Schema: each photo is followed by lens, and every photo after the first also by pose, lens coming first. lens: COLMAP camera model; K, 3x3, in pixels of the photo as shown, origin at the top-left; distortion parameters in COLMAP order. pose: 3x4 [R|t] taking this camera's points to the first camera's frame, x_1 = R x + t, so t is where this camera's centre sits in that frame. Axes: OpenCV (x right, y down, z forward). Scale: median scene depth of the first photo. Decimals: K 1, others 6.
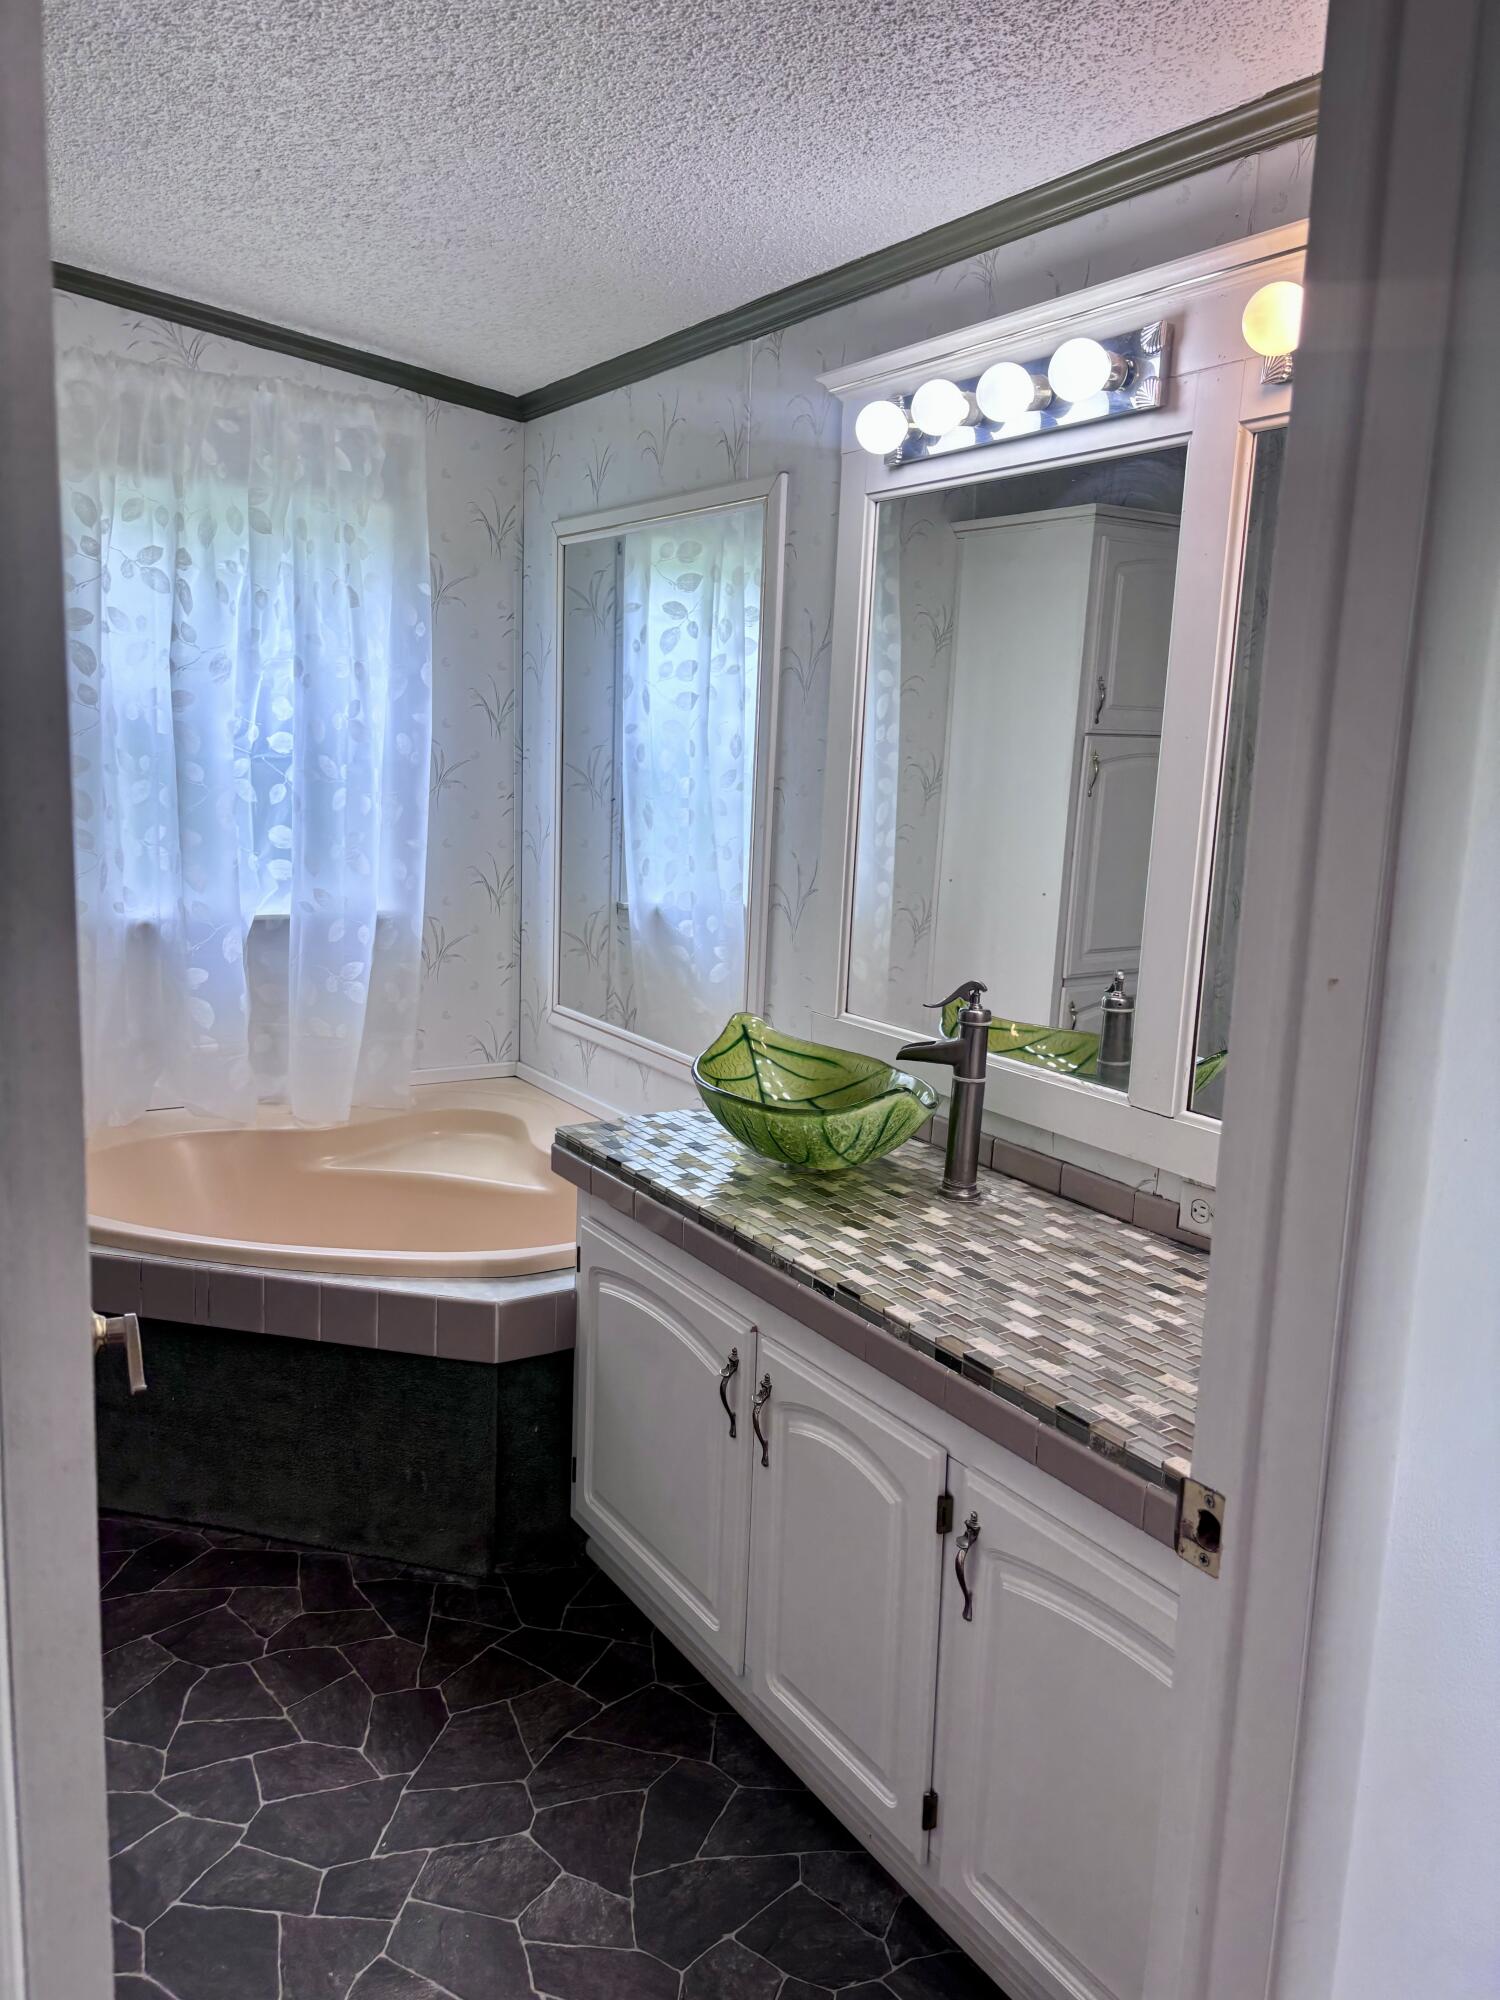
lens RADIAL K [[1499.9, 0, 750.0], [0, 1499.9, 1000.0], [0, 0, 1]] dist [0.164930, -0.227399]
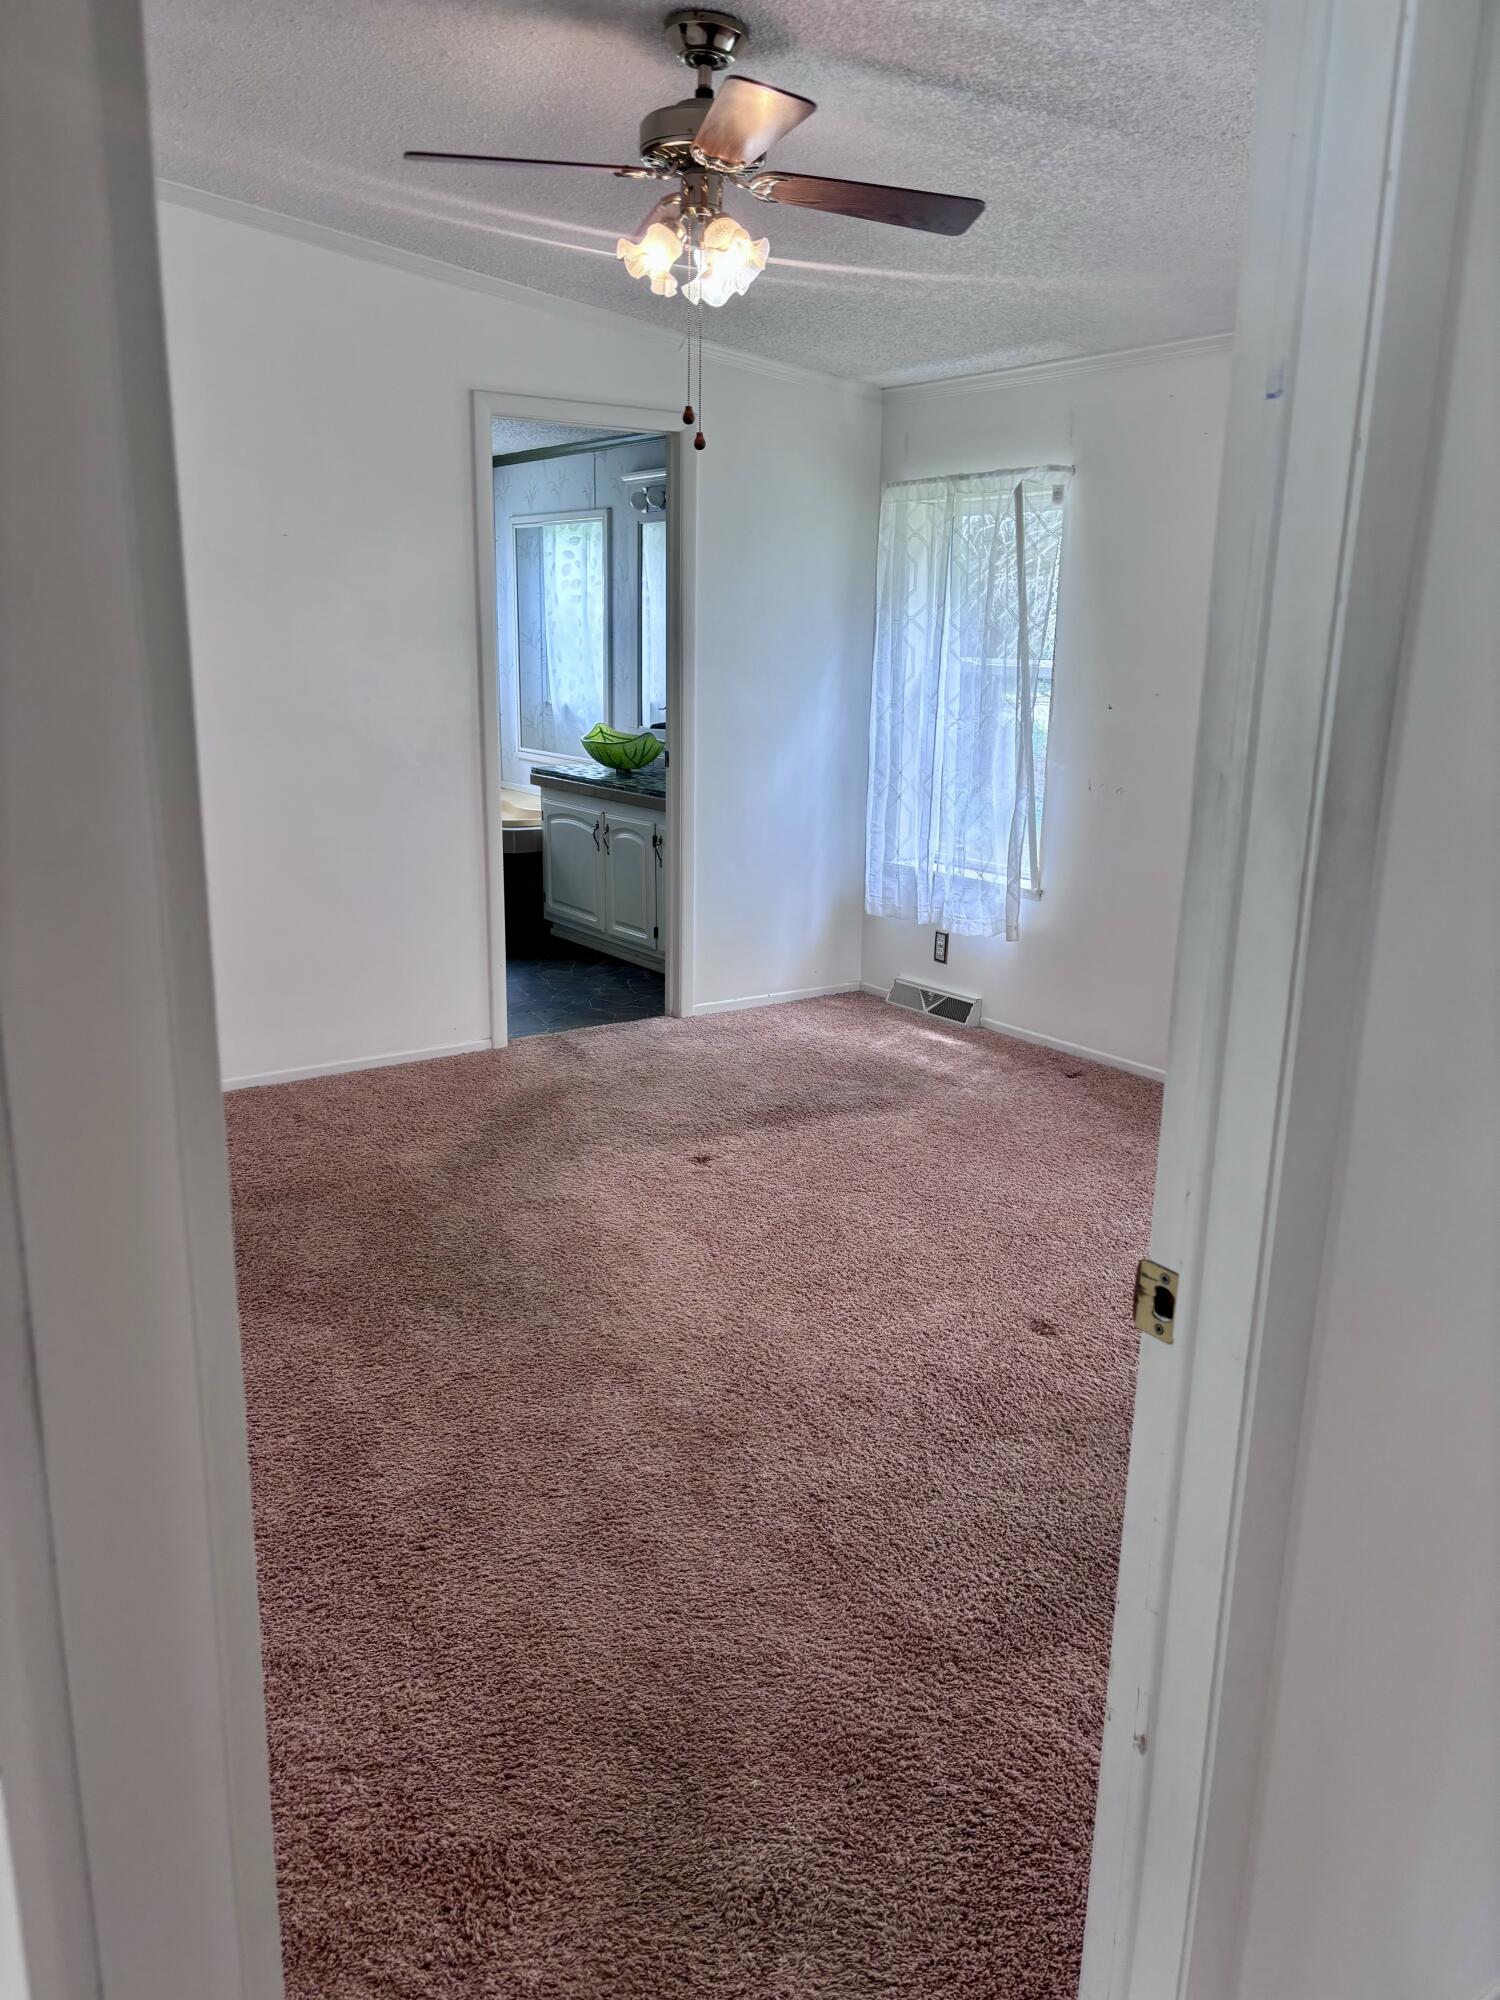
lens RADIAL K [[1499.9, 0, 750.0], [0, 1499.9, 1000.0], [0, 0, 1]] dist [0.164930, -0.227399]
pose [[0.998003, -0.033383, 0.053630, 0.102457], [0.029319, 0.996763, 0.074864, 0.310547], [-0.055955, -0.073142, 0.995751, -1.744080]]
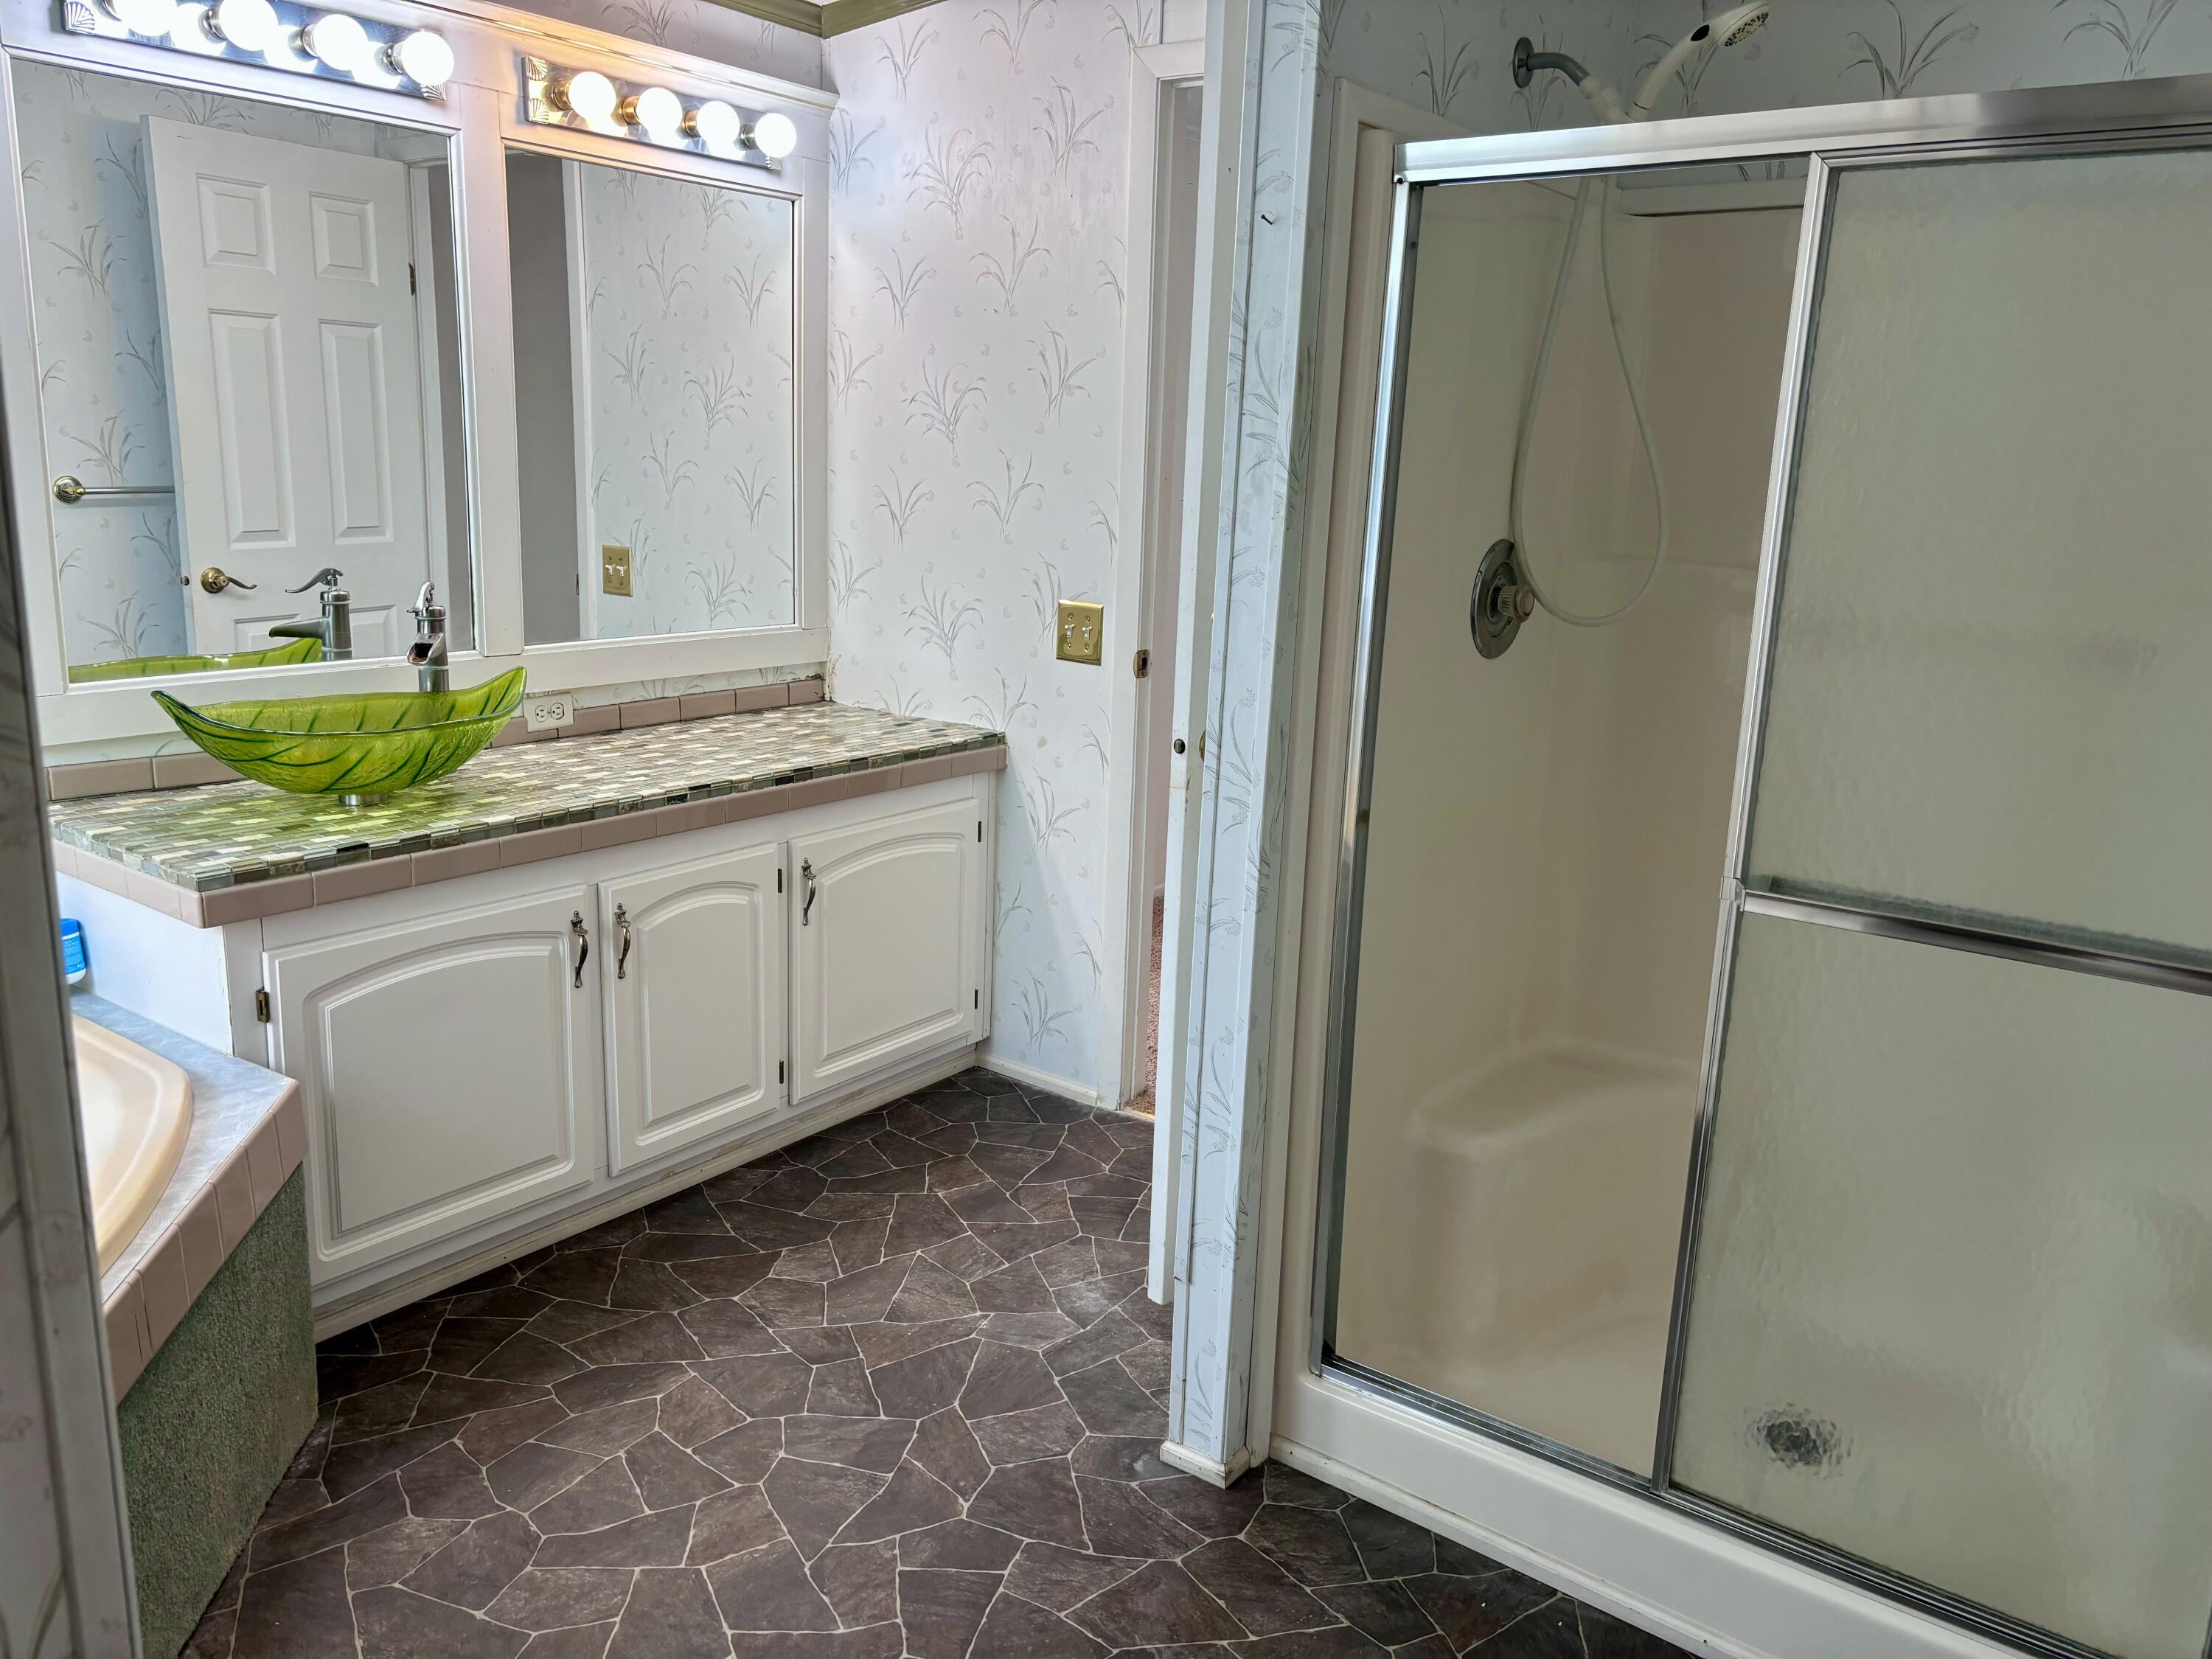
lens RADIAL K [[1658.9, 0, 1106.0], [0, 1658.9, 829.5], [0, 0, 1]] dist [0.164930, -0.227399]
pose [[-0.360604, -0.259330, 0.895942, -1.077304], [0.112689, 0.941421, 0.317849, -0.159178], [-0.925887, 0.215580, -0.310256, 0.848372]]
